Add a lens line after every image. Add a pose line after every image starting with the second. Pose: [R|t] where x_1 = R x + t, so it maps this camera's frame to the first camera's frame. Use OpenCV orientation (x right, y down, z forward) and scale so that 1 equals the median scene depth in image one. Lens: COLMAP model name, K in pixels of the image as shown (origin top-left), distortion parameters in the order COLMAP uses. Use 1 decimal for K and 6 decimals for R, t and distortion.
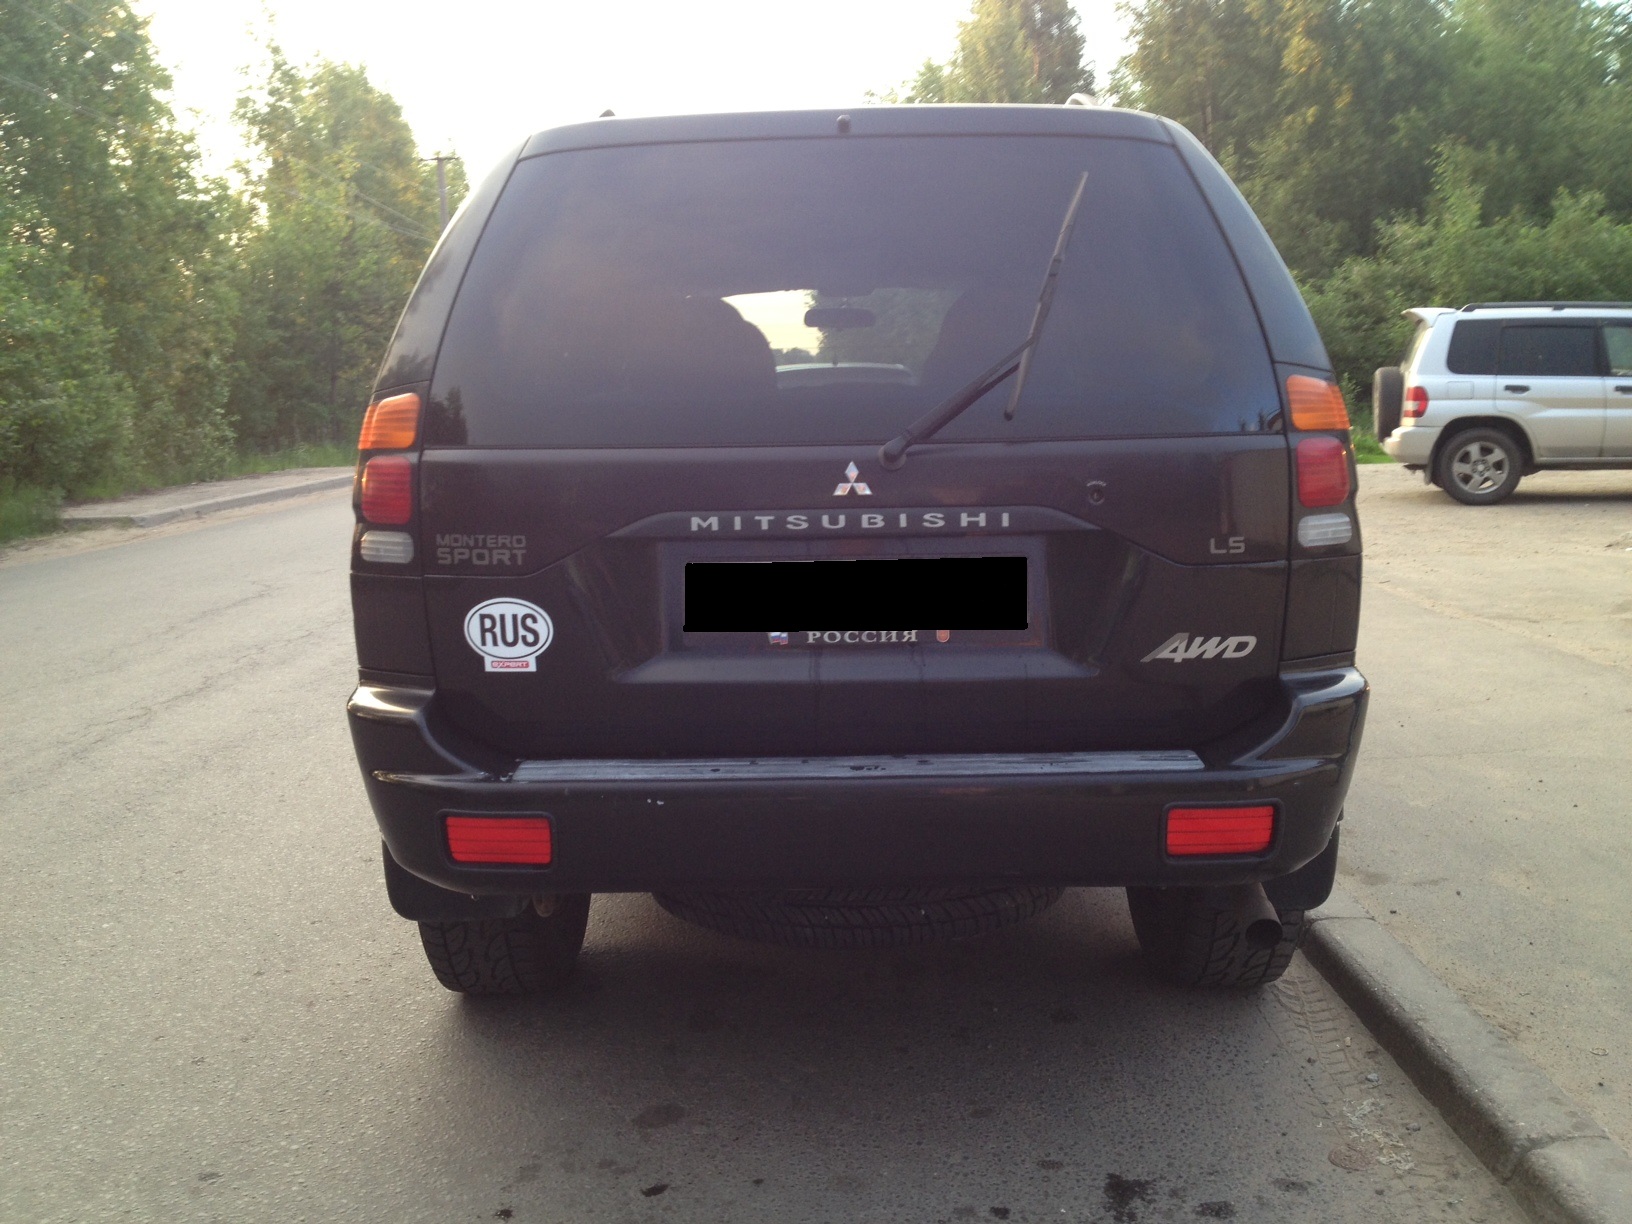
lens RADIAL K [[1551.9, 0, 812.1], [0, 1551.9, 576.2], [0, 0, 1]] dist [0.164529, -0.378407]
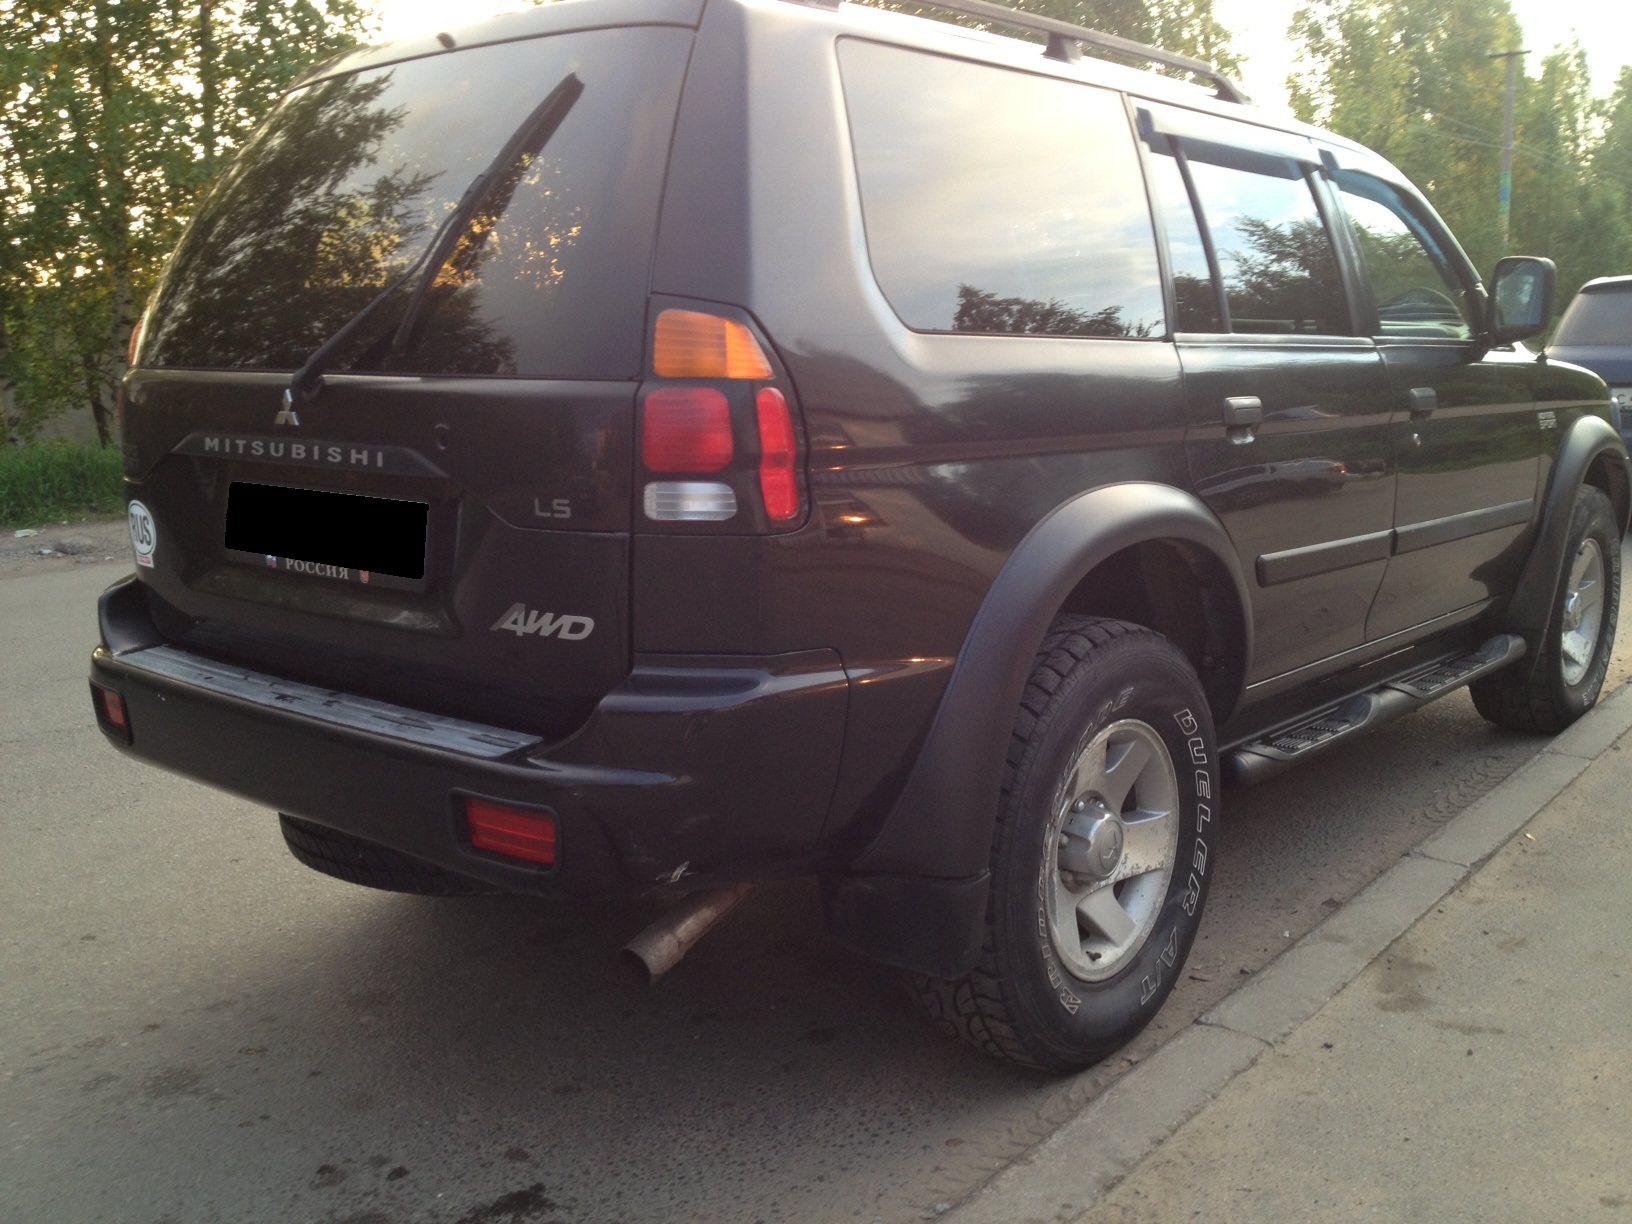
lens RADIAL K [[1551.9, 0, 812.1], [0, 1551.9, 576.2], [0, 0, 1]] dist [0.164529, -0.378407]
pose [[0.768968, 0.112230, -0.629359, 0.905739], [-0.079455, 0.993615, 0.080105, -0.061523], [0.634331, -0.011592, 0.772975, 0.424861]]
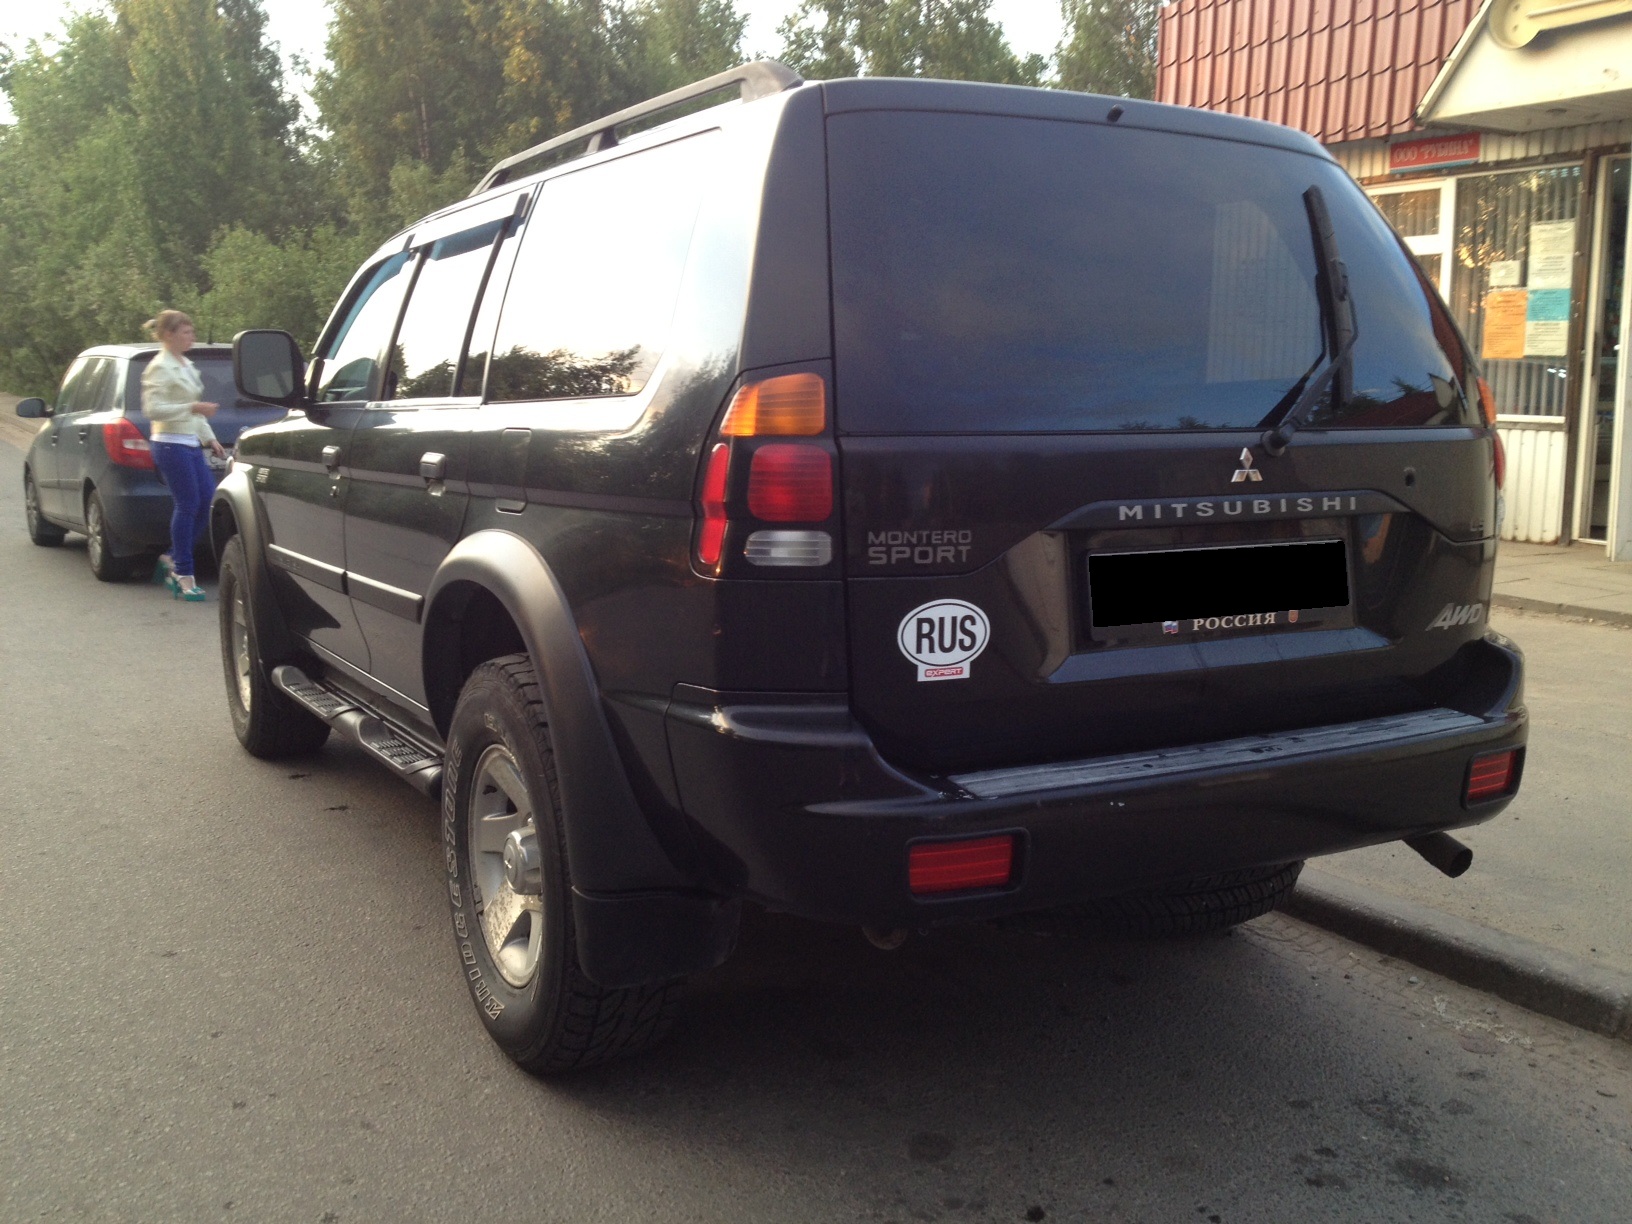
lens RADIAL K [[1551.9, 0, 812.1], [0, 1551.9, 576.2], [0, 0, 1]] dist [0.164529, -0.378407]
pose [[0.862887, -0.039315, 0.503865, -0.719805], [0.039153, 0.999174, 0.010911, -0.012449], [-0.503878, 0.010313, 0.863713, 0.254047]]
